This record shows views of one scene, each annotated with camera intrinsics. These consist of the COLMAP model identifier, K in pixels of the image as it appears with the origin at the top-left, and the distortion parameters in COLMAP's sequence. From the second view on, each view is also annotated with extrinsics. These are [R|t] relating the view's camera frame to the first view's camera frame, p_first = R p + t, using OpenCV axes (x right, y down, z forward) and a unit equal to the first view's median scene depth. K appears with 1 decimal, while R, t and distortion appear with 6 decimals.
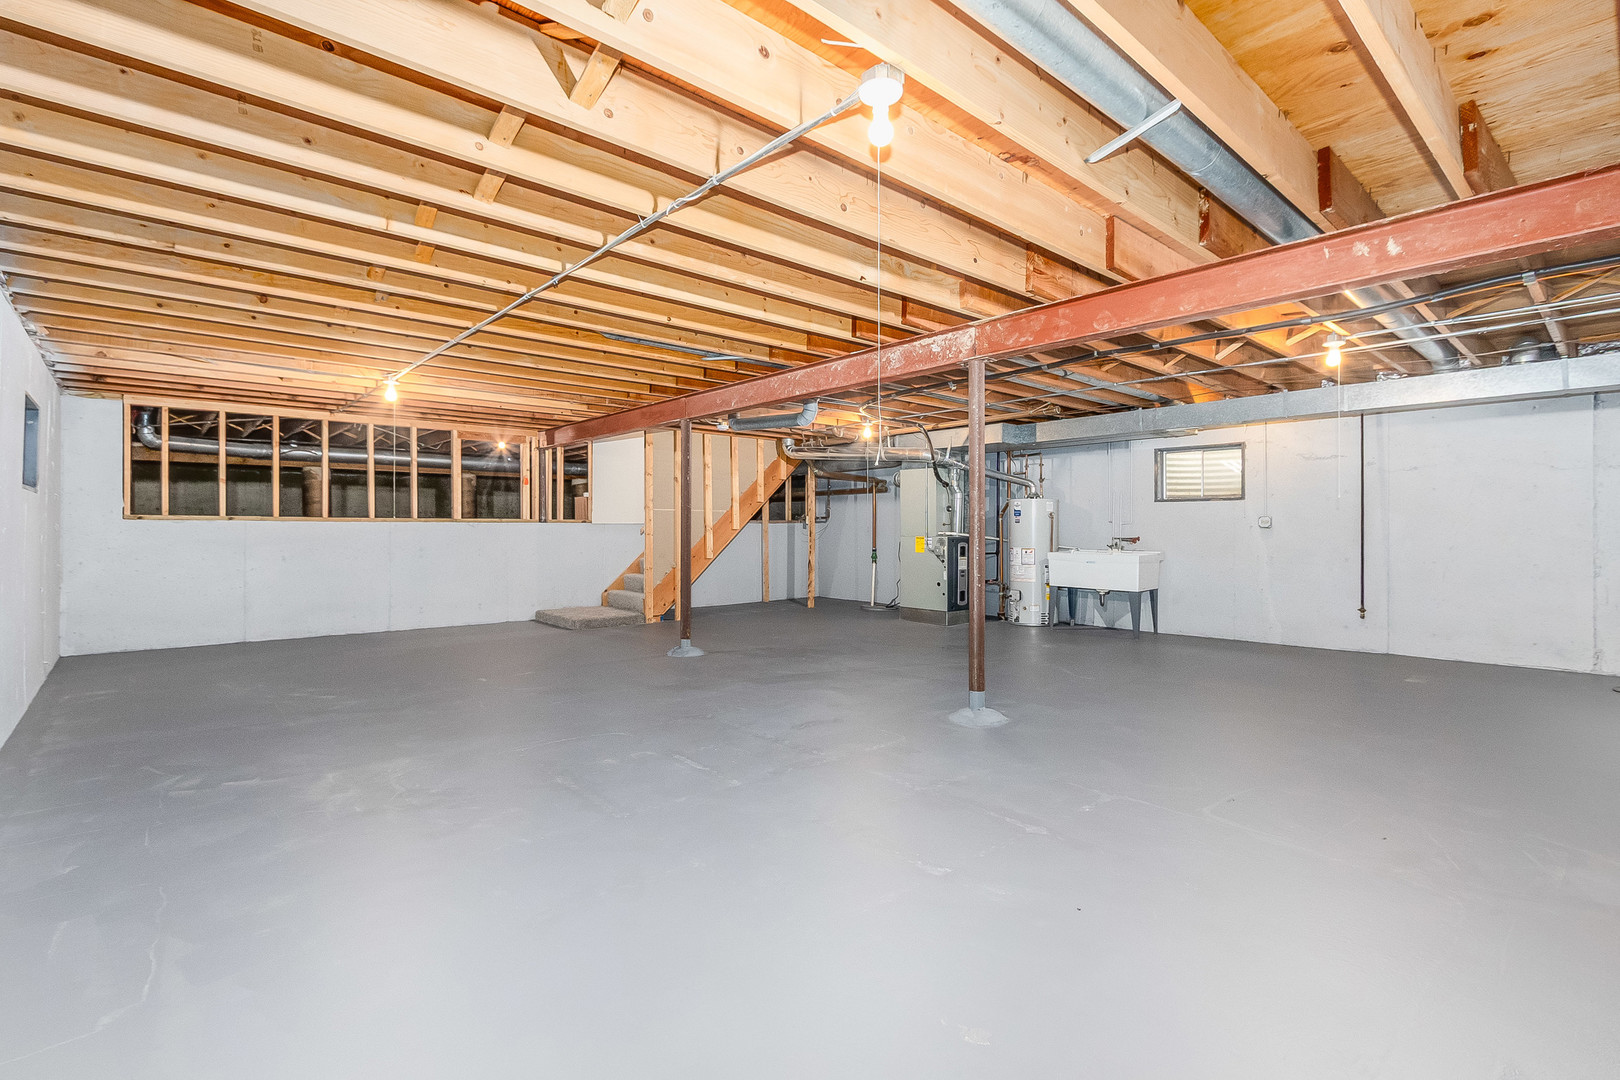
lens RADIAL K [[741.7, 0, 799.5], [0, 741.7, 530.4], [0, 0, 1]] dist [0.007788, -0.002374]
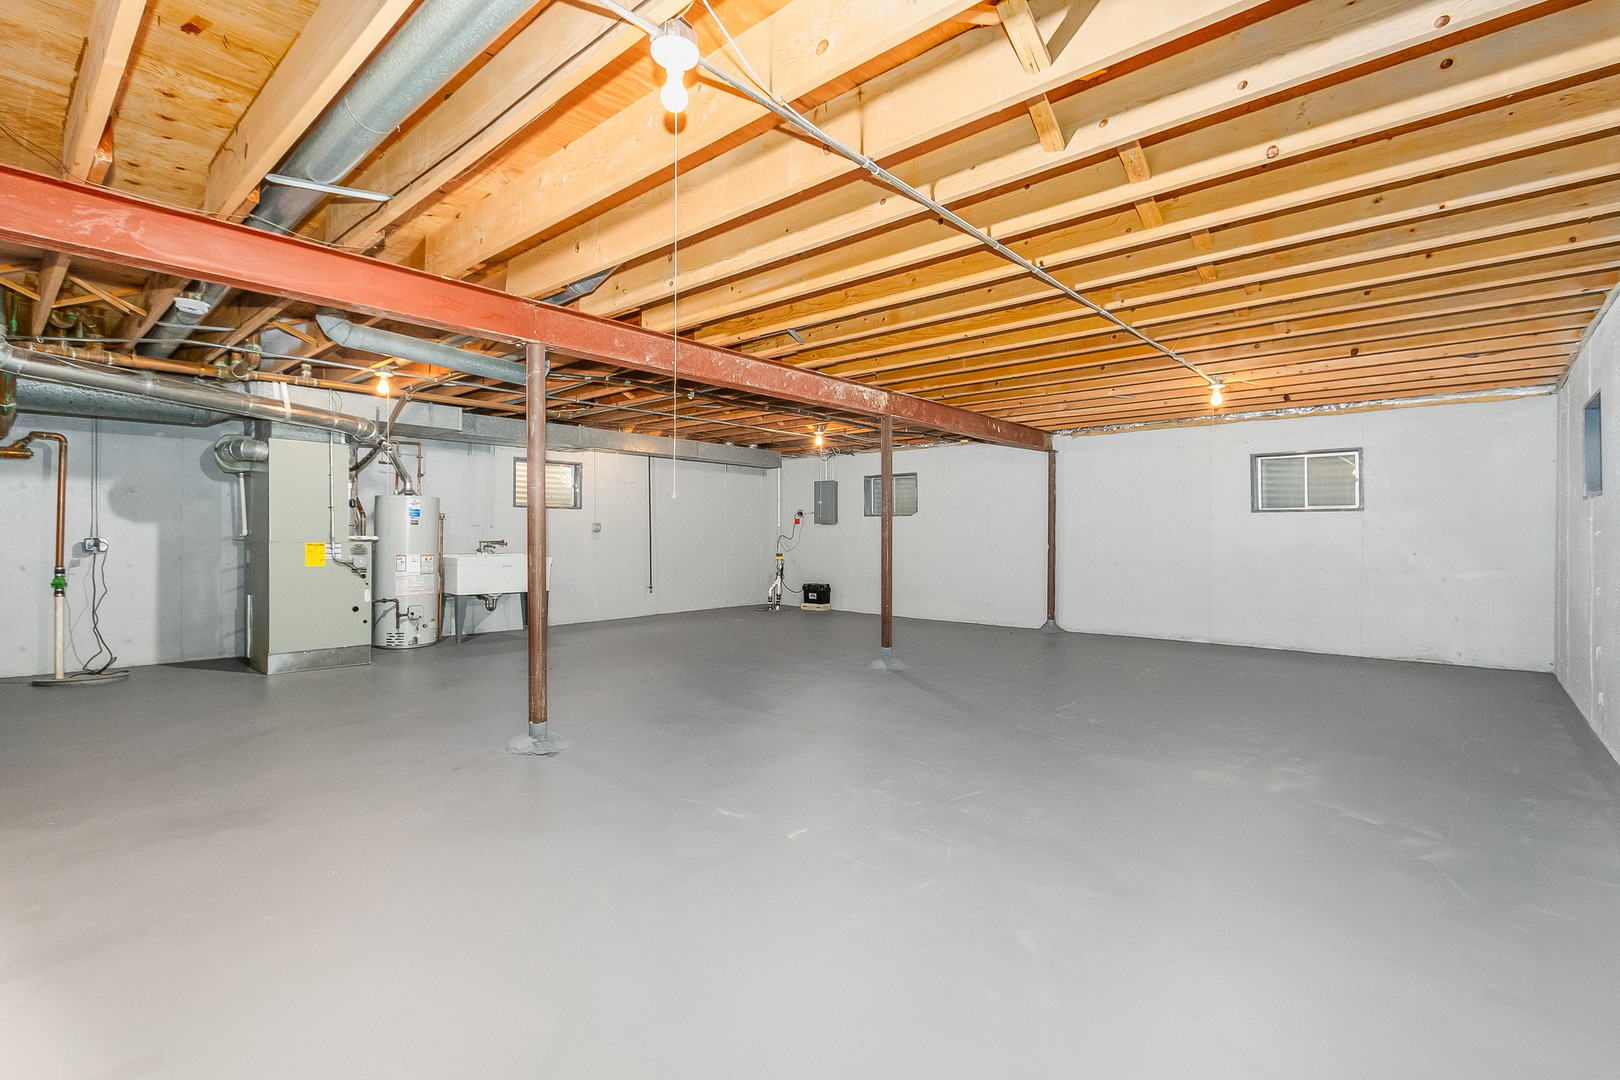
lens RADIAL K [[741.7, 0, 800.5], [0, 741.7, 539.0], [0, 0, 1]] dist [0.007788, -0.002374]
pose [[-0.120077, -0.008892, 0.992725, -0.601735], [-0.003588, 0.999957, 0.008523, -0.002864], [-0.992758, -0.002539, -0.120104, 0.694533]]
